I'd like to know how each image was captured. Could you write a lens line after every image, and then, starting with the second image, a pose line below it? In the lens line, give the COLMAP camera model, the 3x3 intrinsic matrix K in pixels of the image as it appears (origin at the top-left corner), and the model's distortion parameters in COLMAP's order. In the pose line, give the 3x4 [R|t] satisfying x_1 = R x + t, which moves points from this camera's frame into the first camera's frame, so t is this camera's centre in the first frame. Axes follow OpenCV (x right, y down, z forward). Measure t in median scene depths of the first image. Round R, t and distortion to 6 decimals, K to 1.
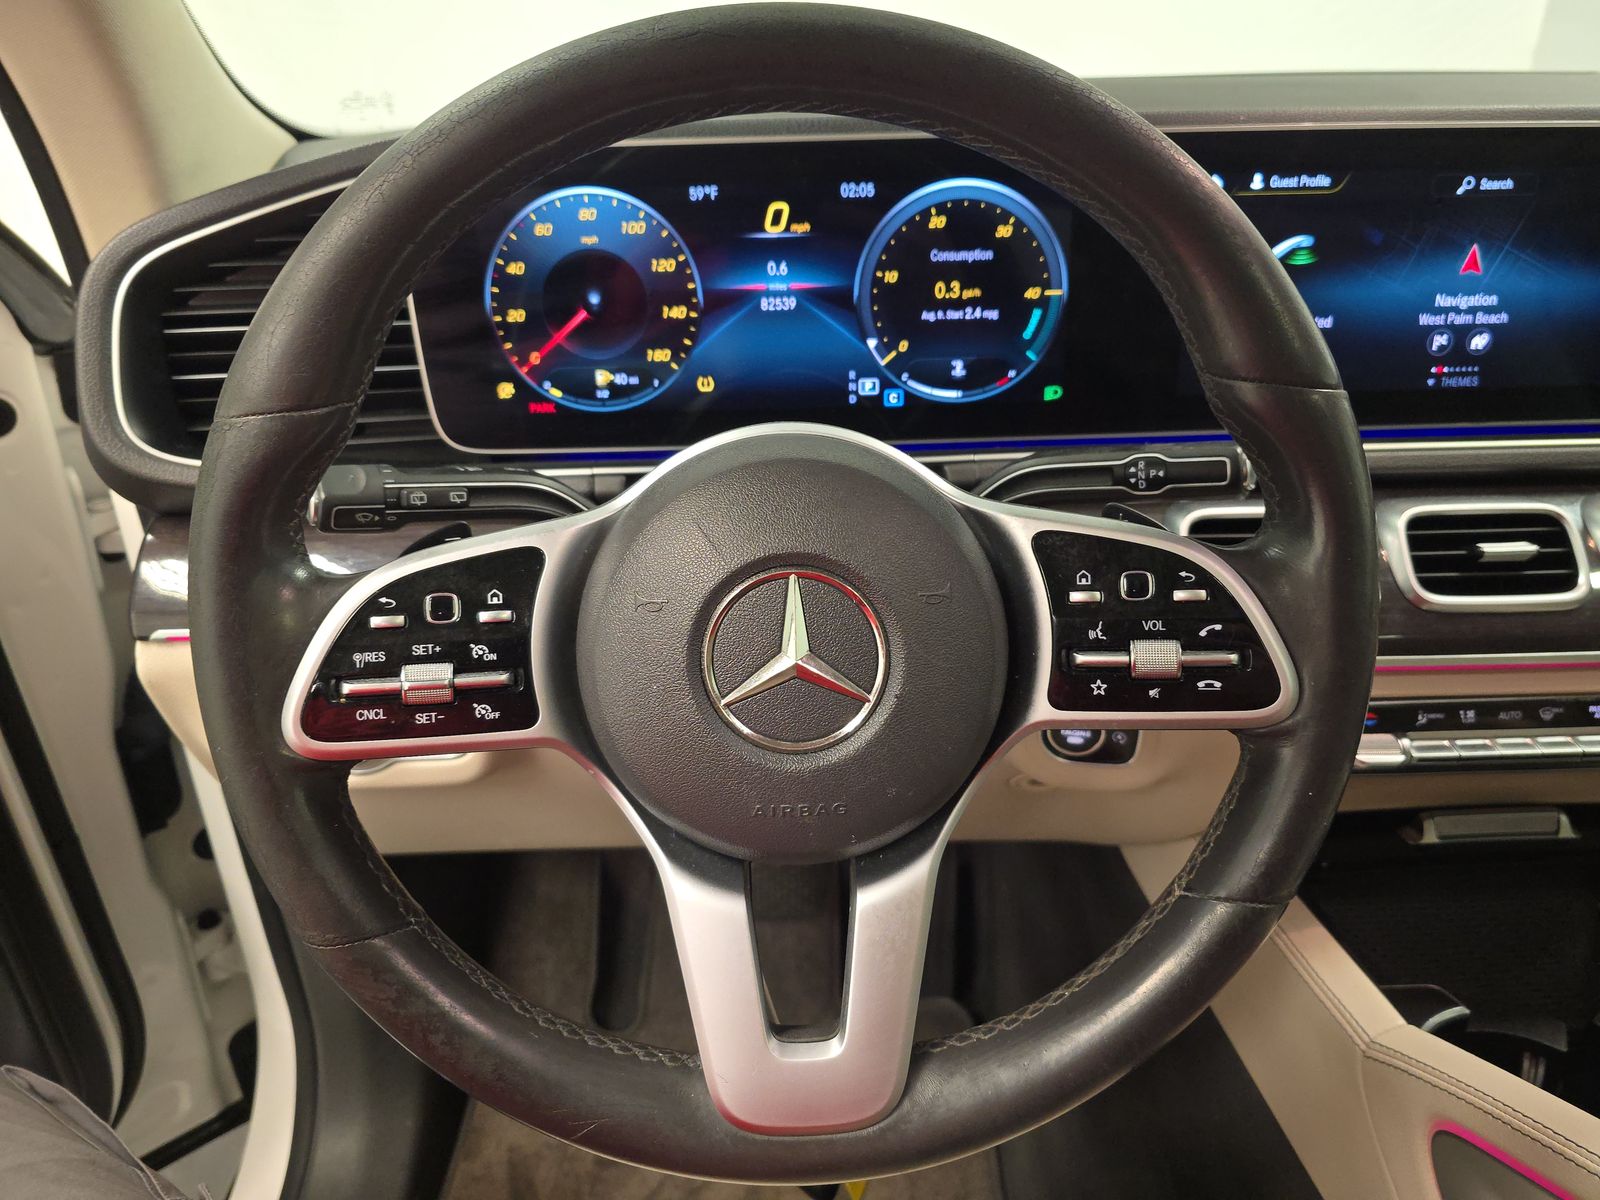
lens RADIAL K [[1080.6, 0, 807.8], [0, 1080.6, 595.0], [0, 0, 1]] dist [0.032550, -0.025772]
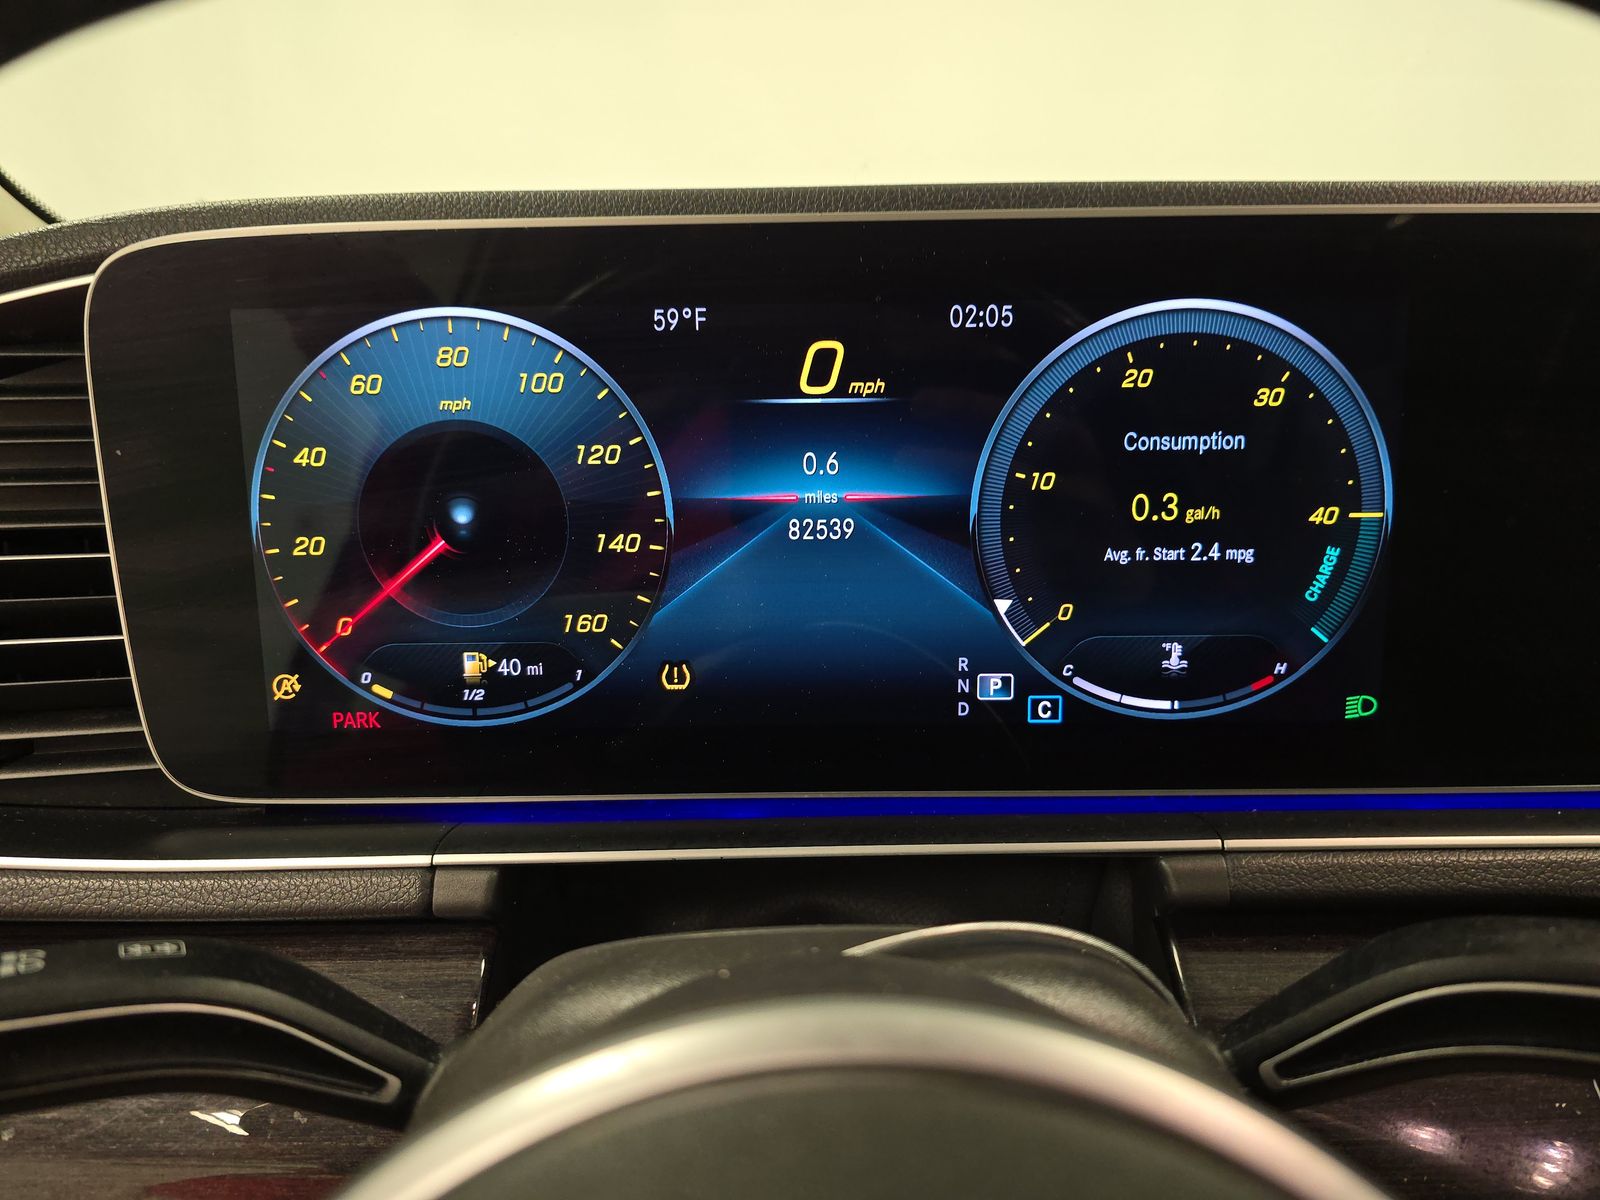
lens RADIAL K [[1080.6, 0, 809.8], [0, 1080.6, 604.6], [0, 0, 1]] dist [0.032550, -0.025772]
pose [[0.999269, 0.016106, -0.034658, -0.014402], [-0.021796, 0.985096, -0.170620, -0.146290], [0.031394, 0.171251, 0.984727, 0.502942]]
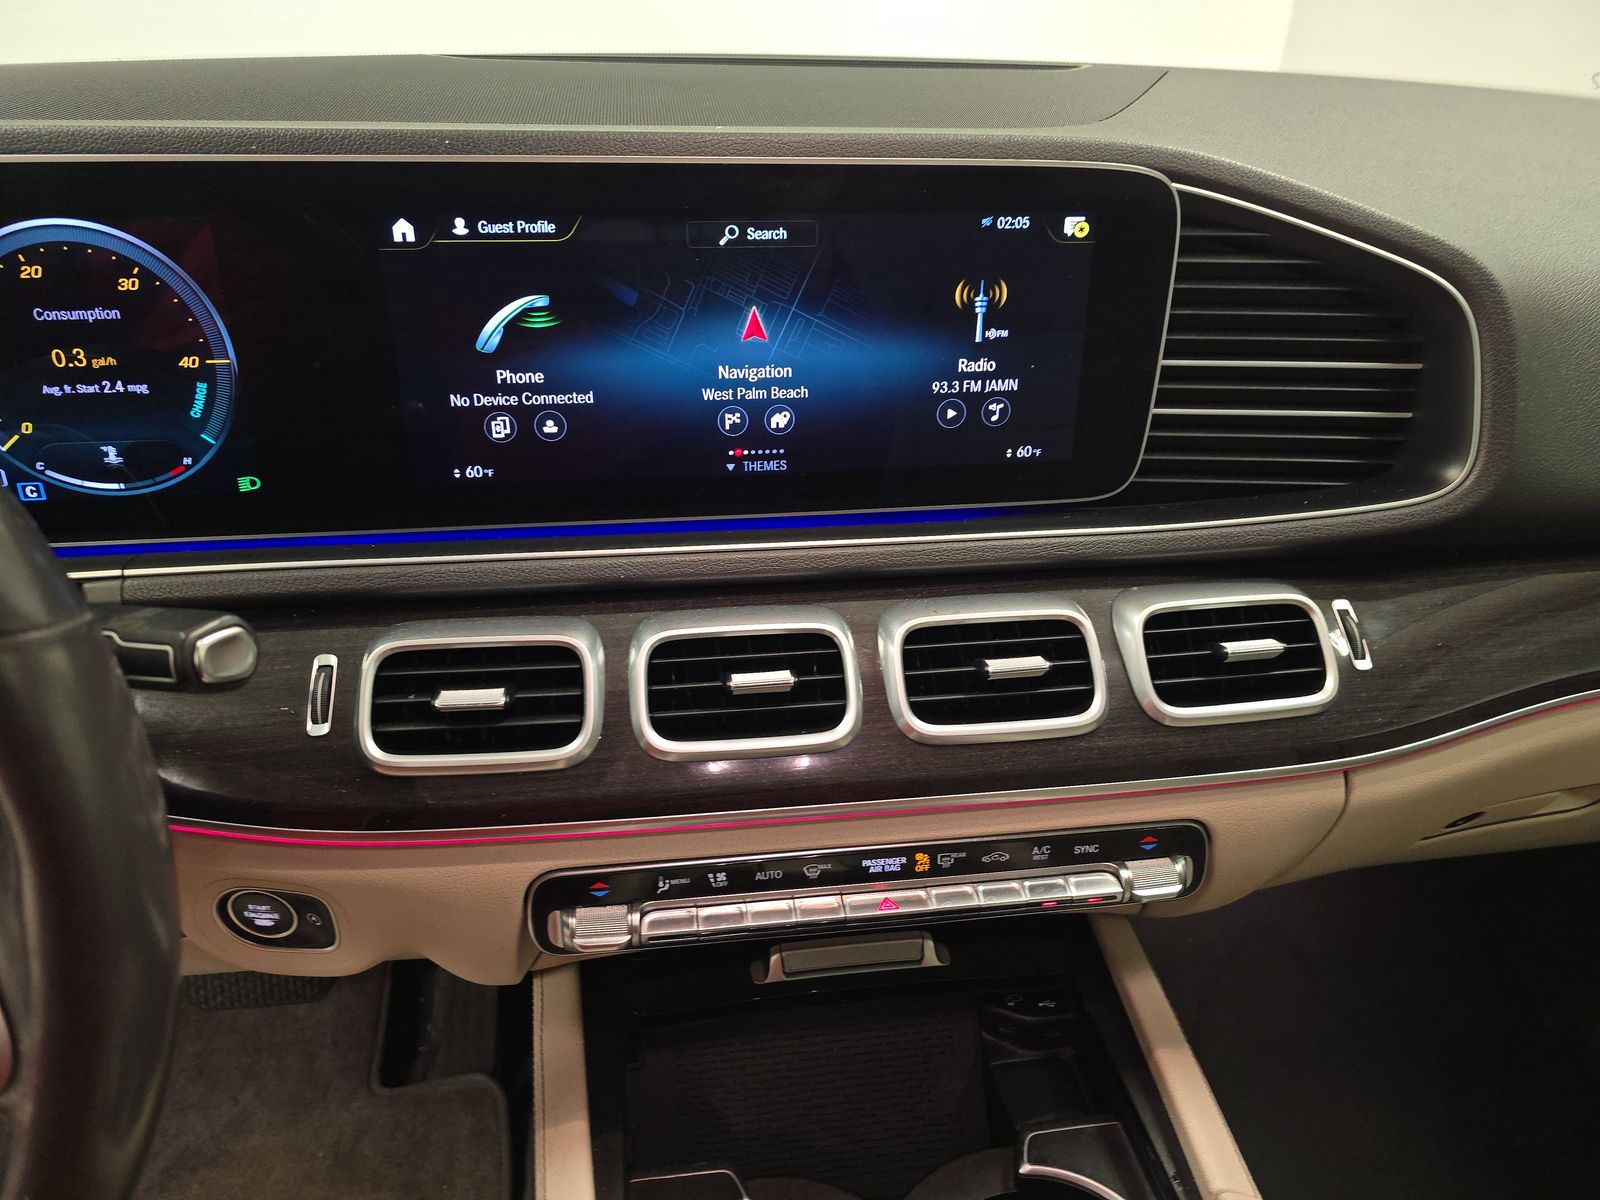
lens RADIAL K [[1083.6, 0, 796.3], [0, 1083.6, 609.9], [0, 0, 1]] dist [0.006868, -0.014116]
pose [[0.994230, -0.018640, 0.105637, 0.559700], [0.011134, 0.997399, 0.071210, -0.151543], [-0.106689, -0.069623, 0.991852, 0.165840]]
